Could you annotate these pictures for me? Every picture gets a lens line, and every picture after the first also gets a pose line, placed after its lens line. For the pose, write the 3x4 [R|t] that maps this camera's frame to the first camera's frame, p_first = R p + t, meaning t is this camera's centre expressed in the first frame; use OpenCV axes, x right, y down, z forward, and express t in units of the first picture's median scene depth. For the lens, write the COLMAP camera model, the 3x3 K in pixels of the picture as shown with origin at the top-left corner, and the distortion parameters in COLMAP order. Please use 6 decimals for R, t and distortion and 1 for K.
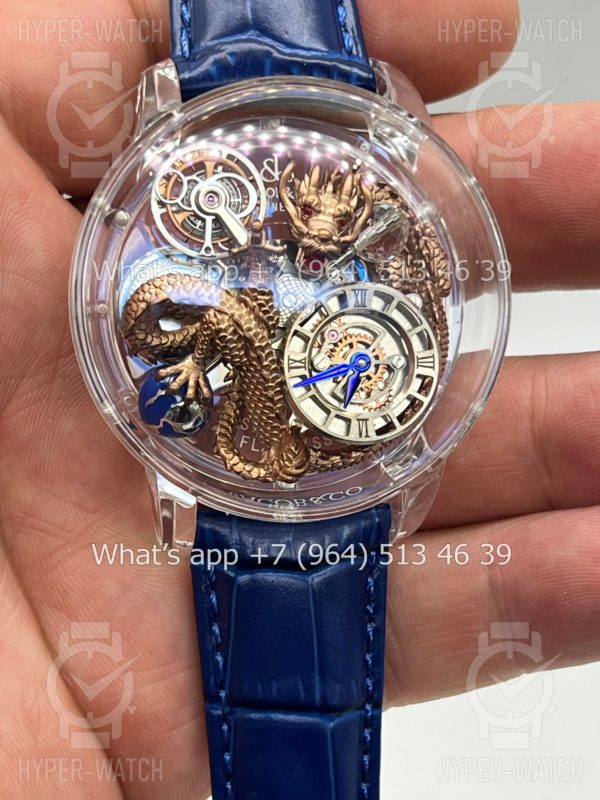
lens RADIAL K [[1909.2, 0, 300.0], [0, 1909.2, 400.0], [0, 0, 1]] dist [0.311340, -0.986352]
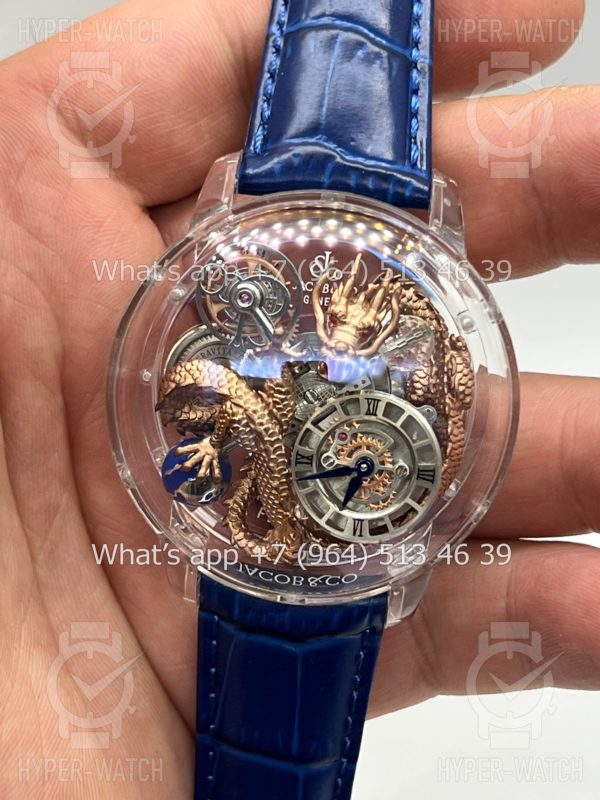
lens RADIAL K [[1909.2, 0, 300.0], [0, 1909.2, 400.0], [0, 0, 1]] dist [0.311340, -0.986352]
pose [[0.969527, 0.153764, -0.190722, 0.193930], [-0.133801, 0.984483, 0.113538, -0.171907], [0.205220, -0.084559, 0.975056, -0.043260]]
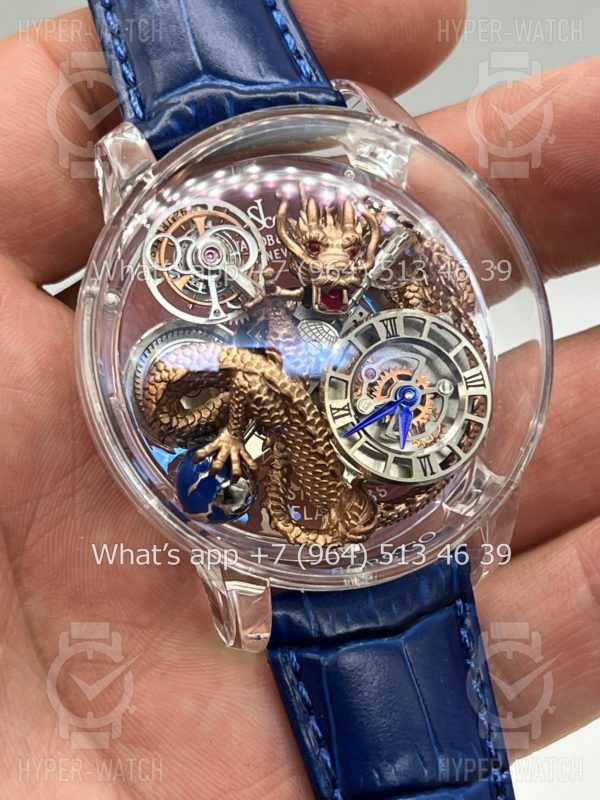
lens RADIAL K [[1909.2, 0, 300.0], [0, 1909.2, 400.0], [0, 0, 1]] dist [0.311340, -0.986352]
pose [[0.971886, -0.216590, 0.092339, -0.102372], [0.222236, 0.973389, -0.055908, 0.021777], [-0.077773, 0.074857, 0.994157, 0.095892]]
